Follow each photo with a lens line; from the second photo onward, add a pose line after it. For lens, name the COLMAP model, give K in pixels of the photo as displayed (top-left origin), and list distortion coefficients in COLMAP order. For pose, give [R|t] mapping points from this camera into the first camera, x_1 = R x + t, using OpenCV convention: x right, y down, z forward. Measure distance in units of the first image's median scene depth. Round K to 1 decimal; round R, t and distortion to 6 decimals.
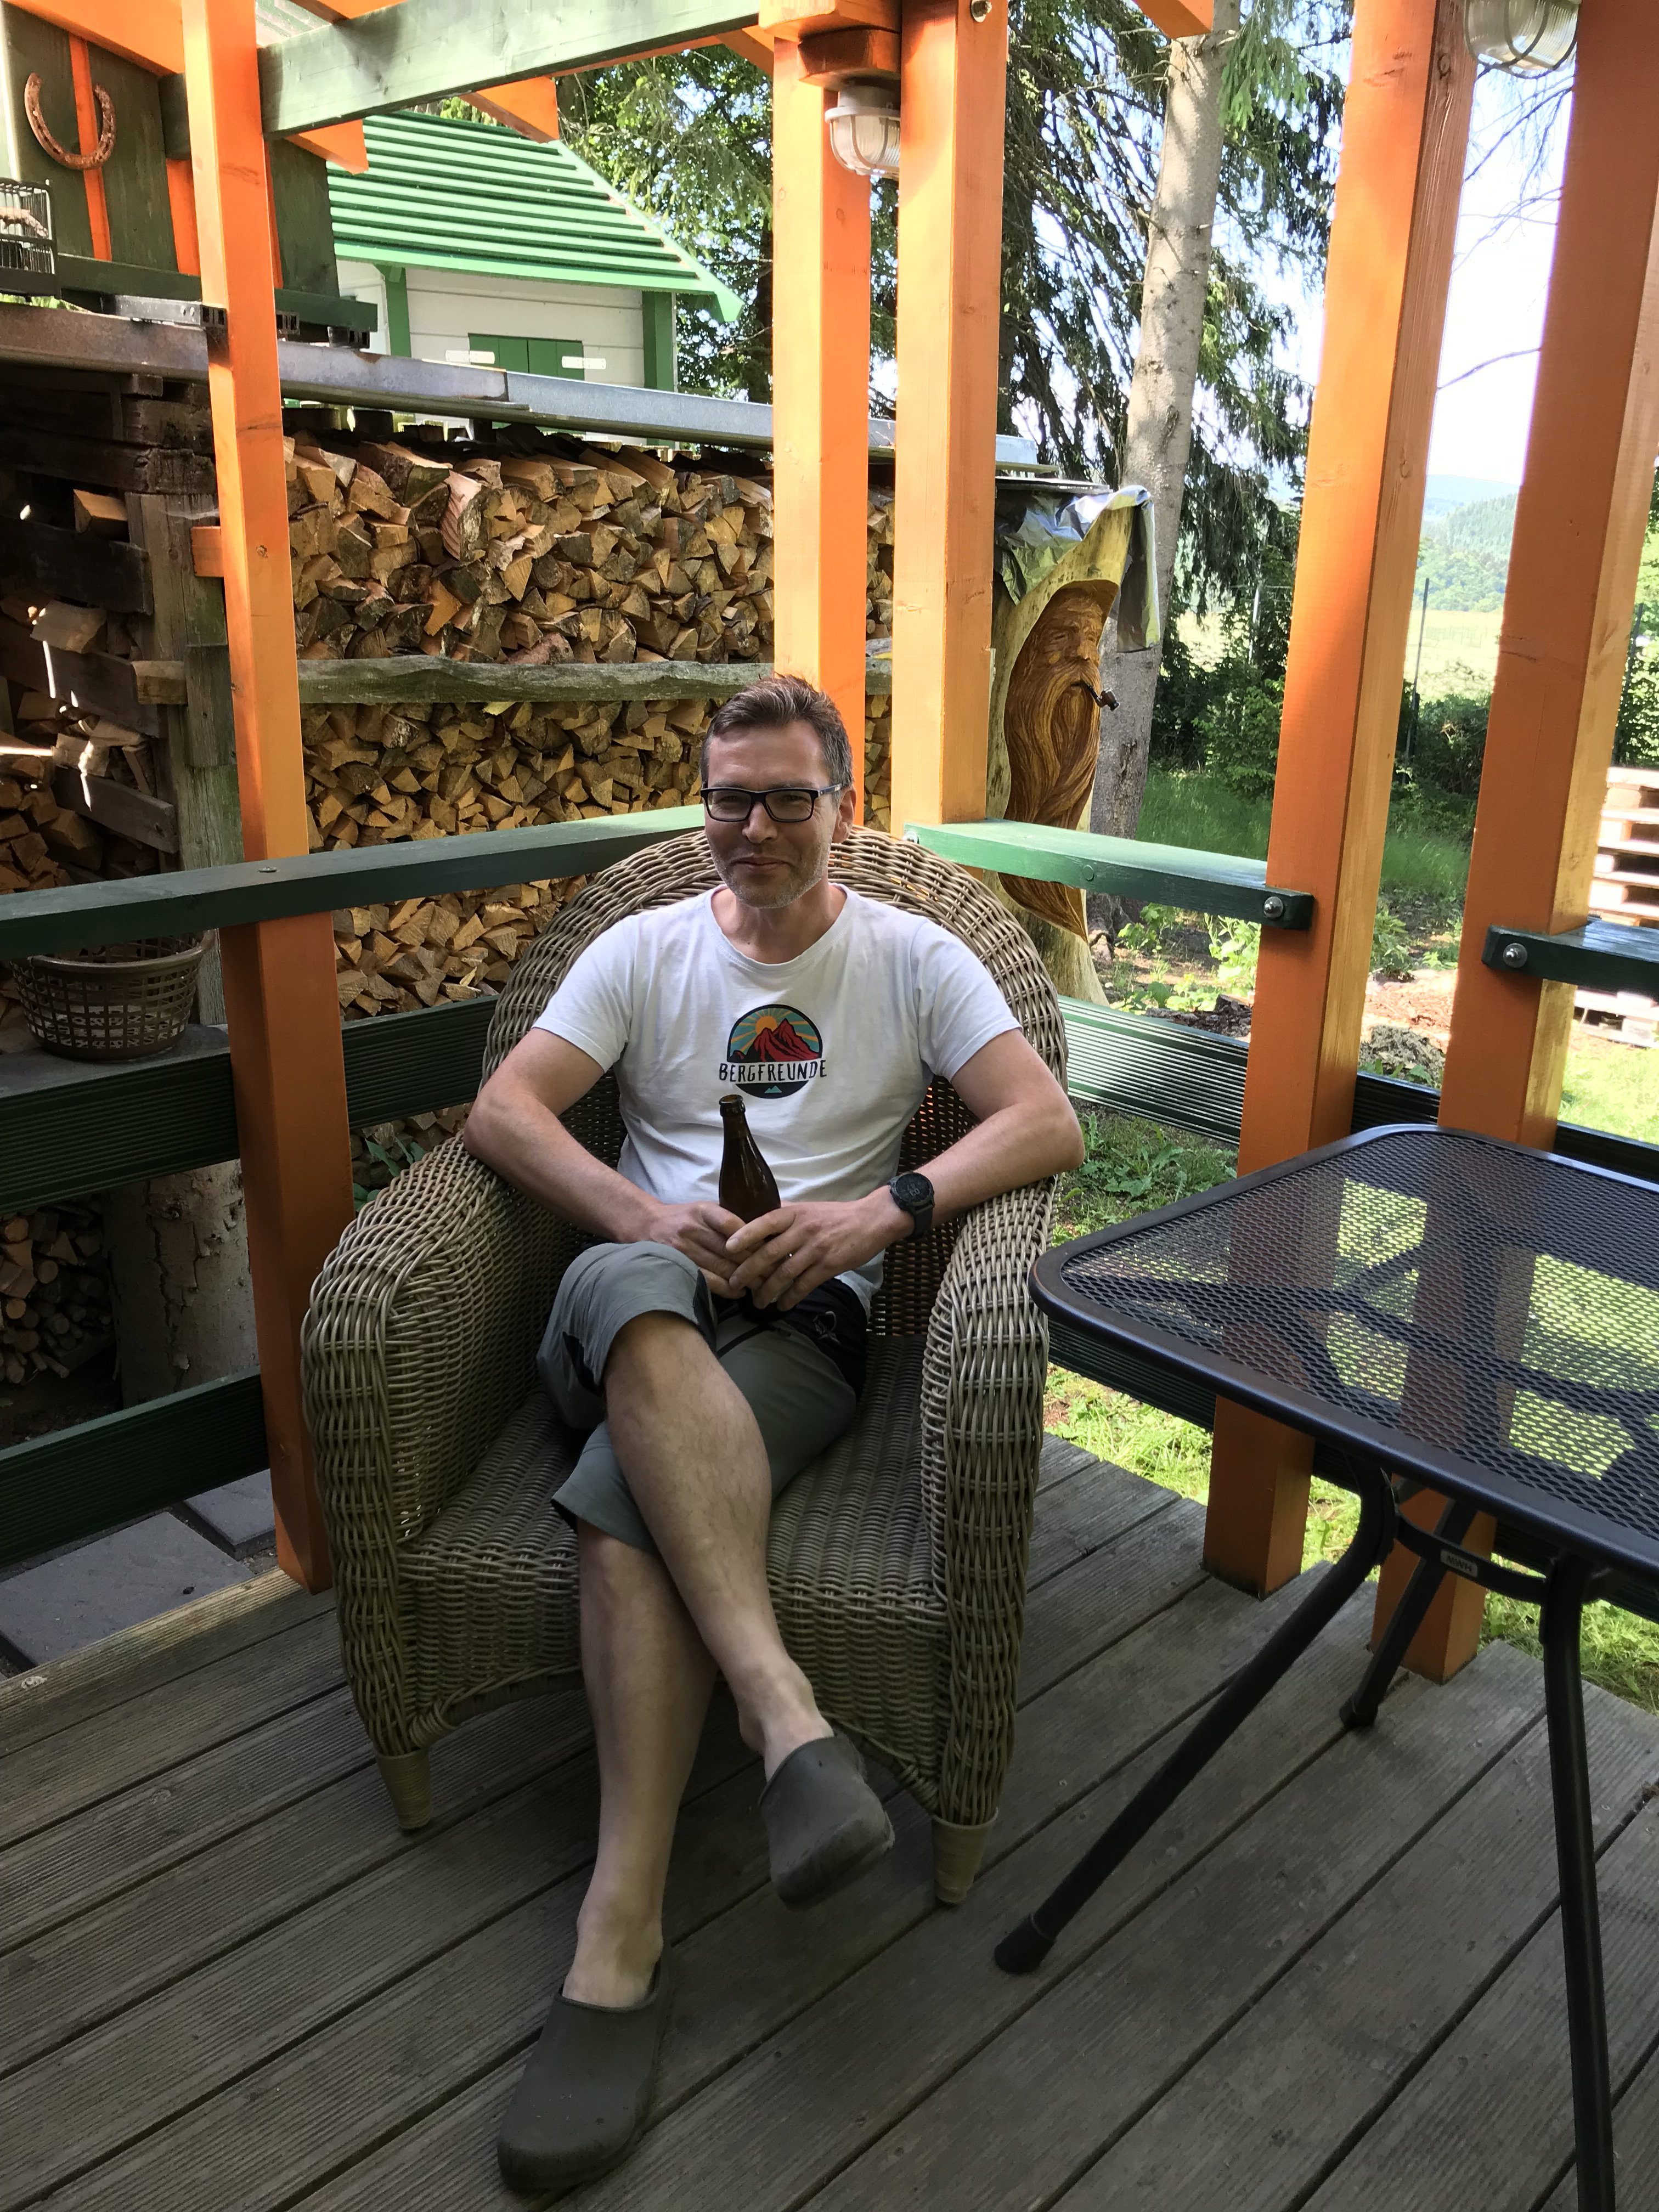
lens RADIAL K [[1830.5, 0, 850.3], [0, 1830.5, 1098.4], [0, 0, 1]] dist [0.030147, -0.027307]
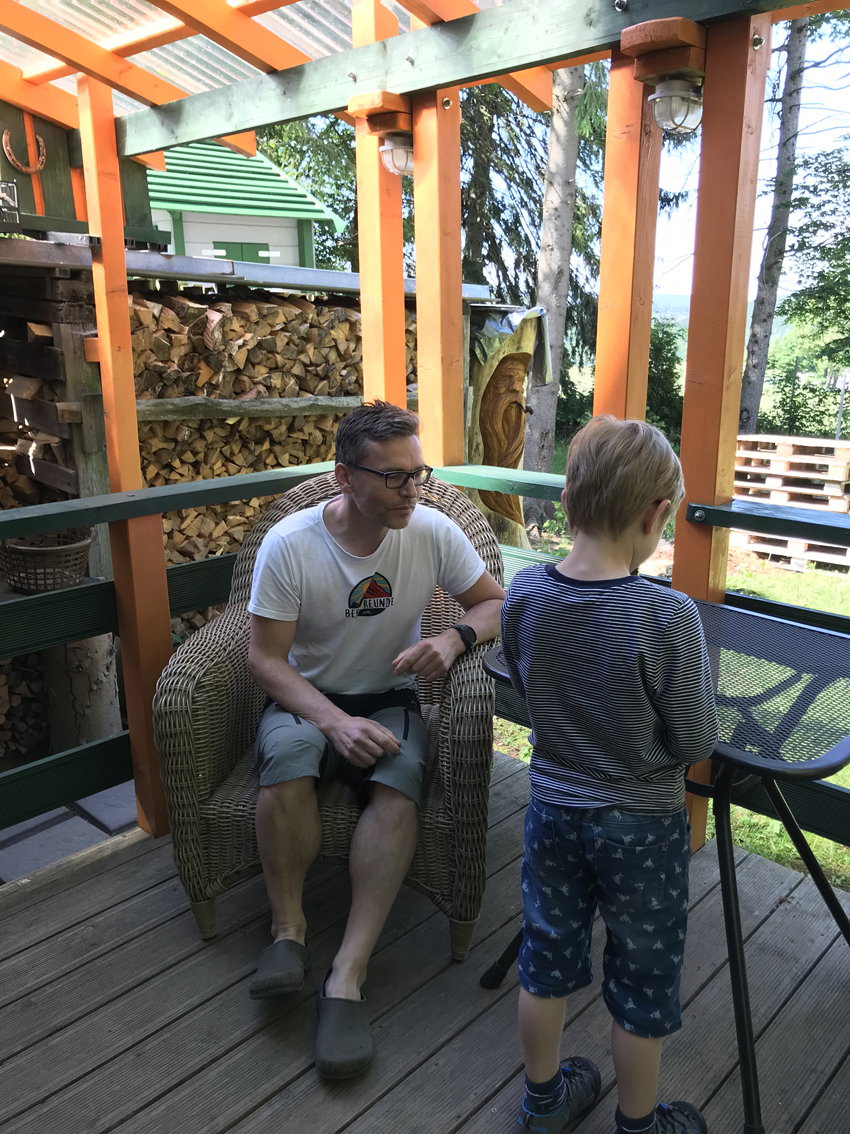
lens RADIAL K [[938.4, 0, 434.3], [0, 938.4, 564.2], [0, 0, 1]] dist [0.030147, -0.027307]
pose [[0.999248, -0.030815, 0.023530, 0.005584], [0.032068, 0.997979, -0.054865, 0.014274], [-0.021791, 0.055578, 0.998217, -0.054263]]
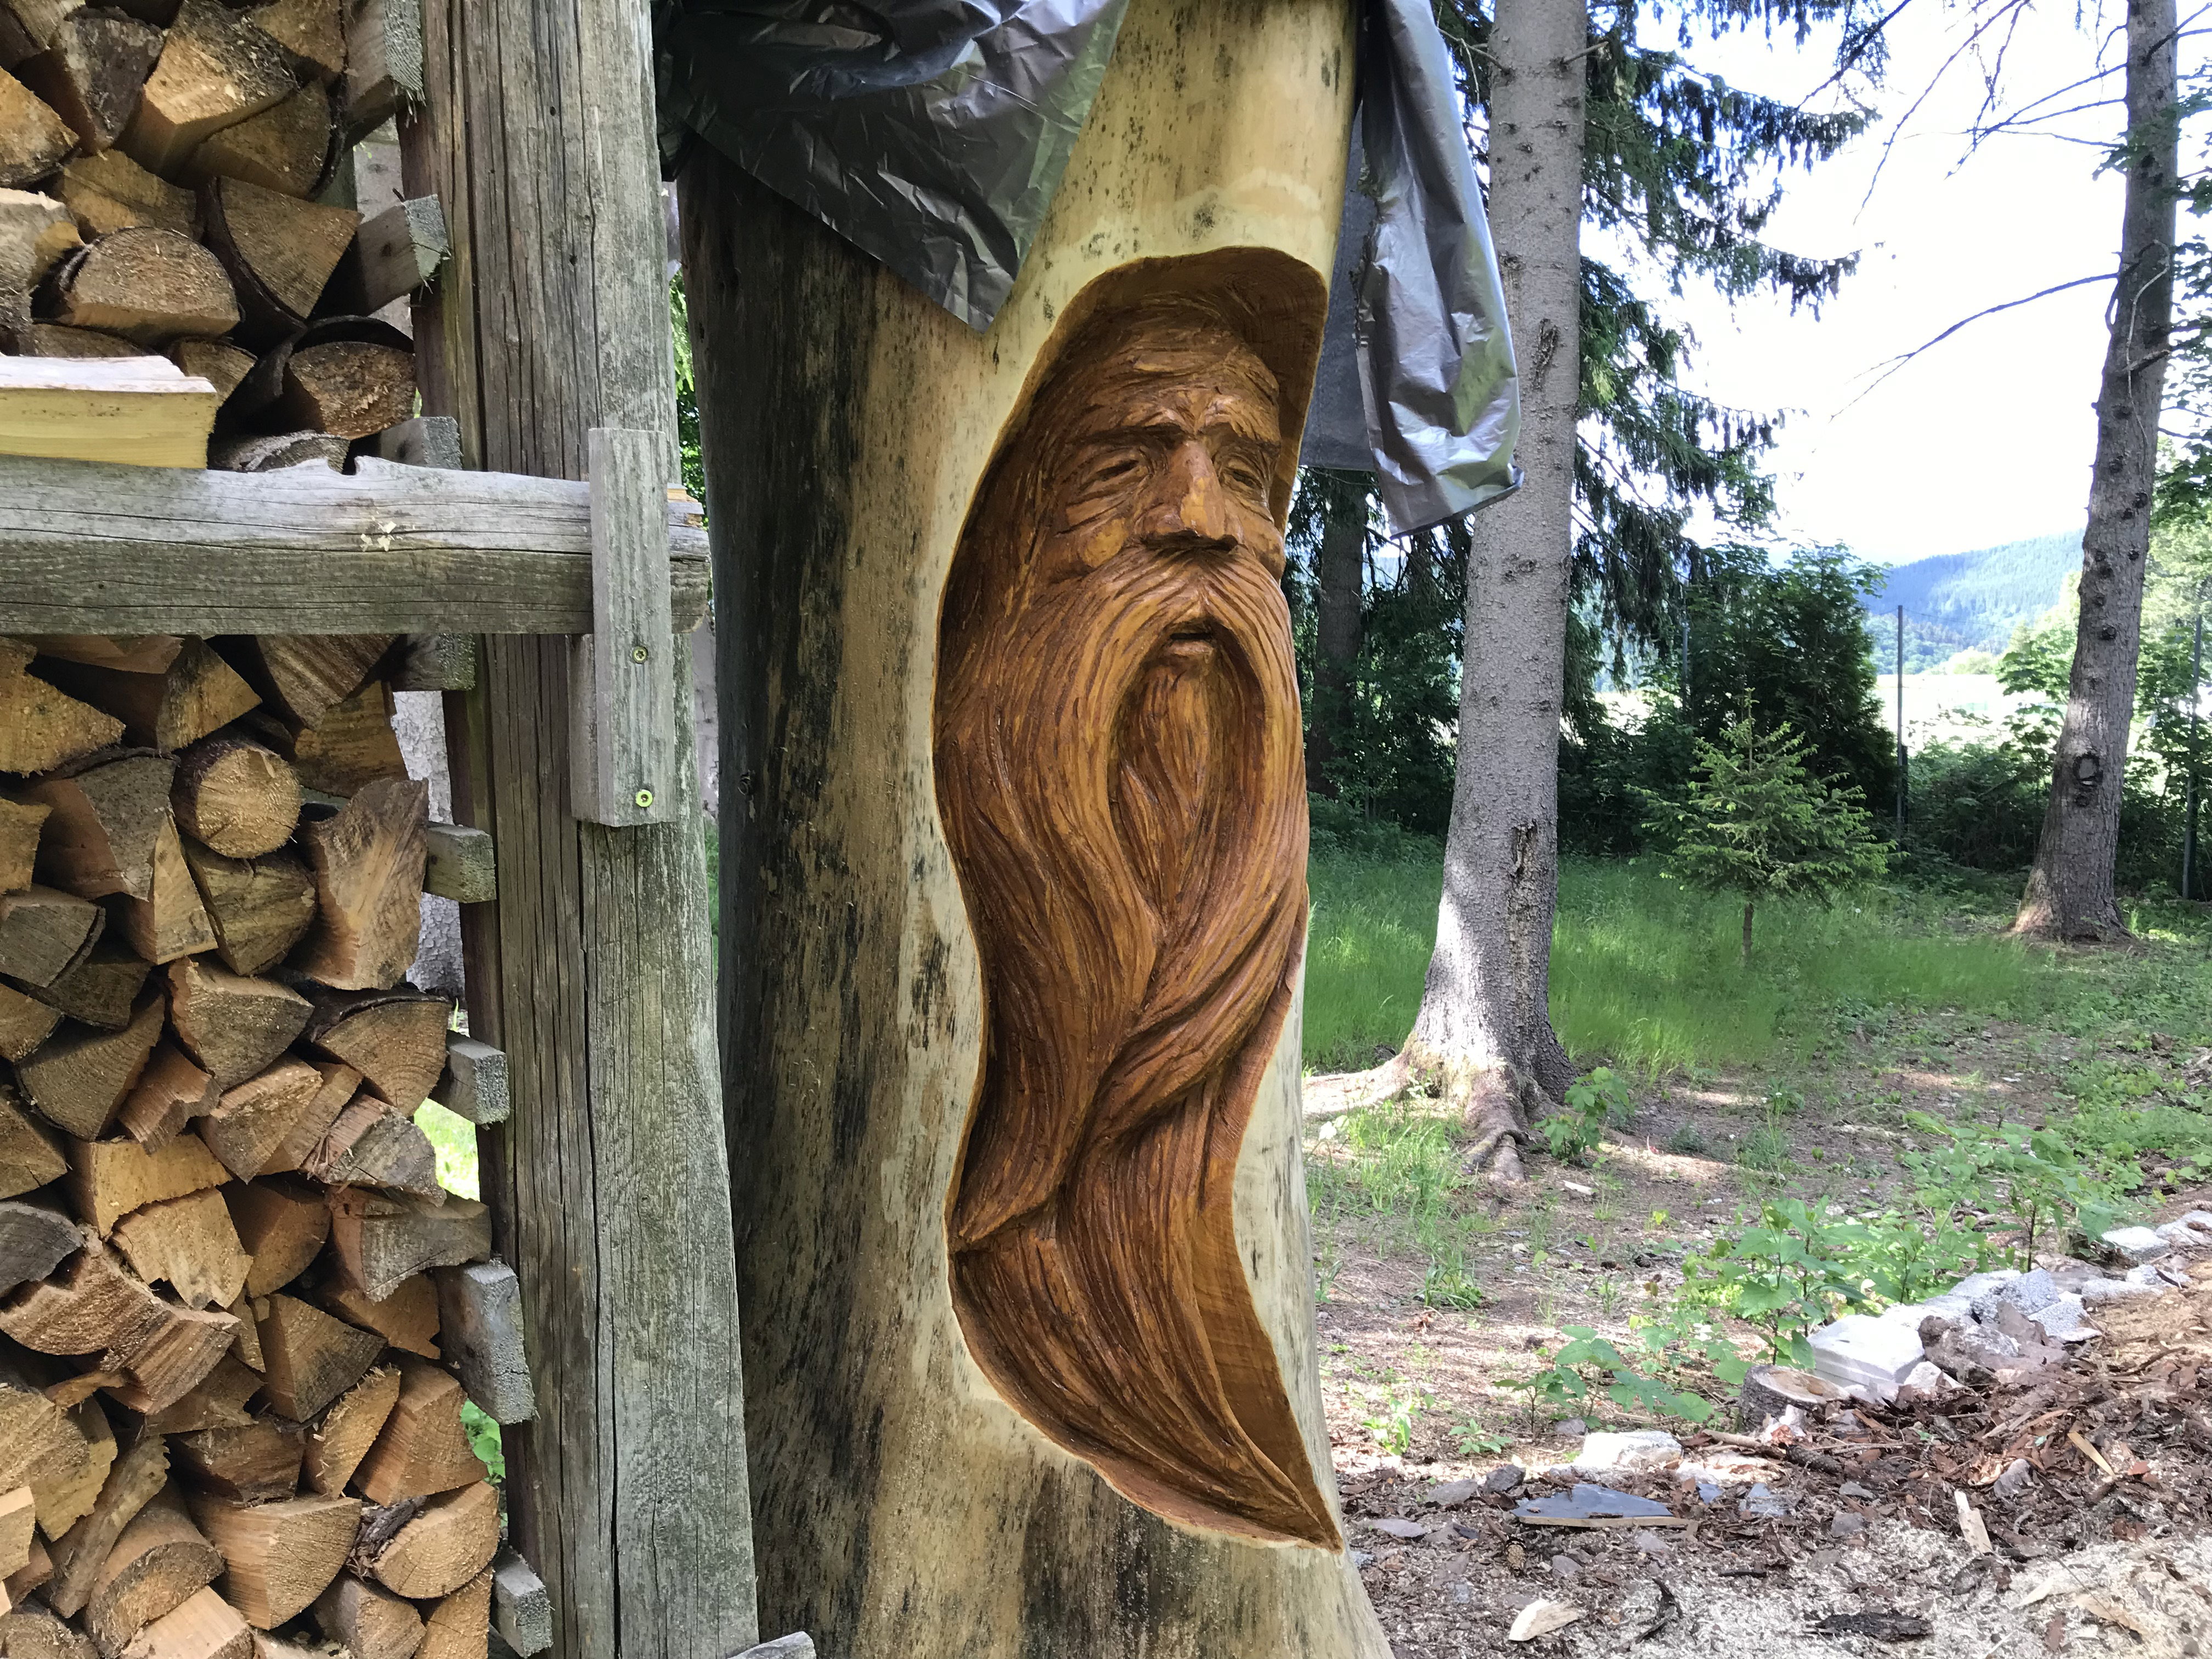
lens RADIAL K [[1830.5, 0, 1101.8], [0, 1830.5, 811.9], [0, 0, 1]] dist [0.030147, -0.027307]
pose [[0.993952, -0.056419, -0.094213, 0.192177], [0.035637, 0.977217, -0.209230, -0.203734], [0.103871, 0.204607, 0.973317, 1.055360]]
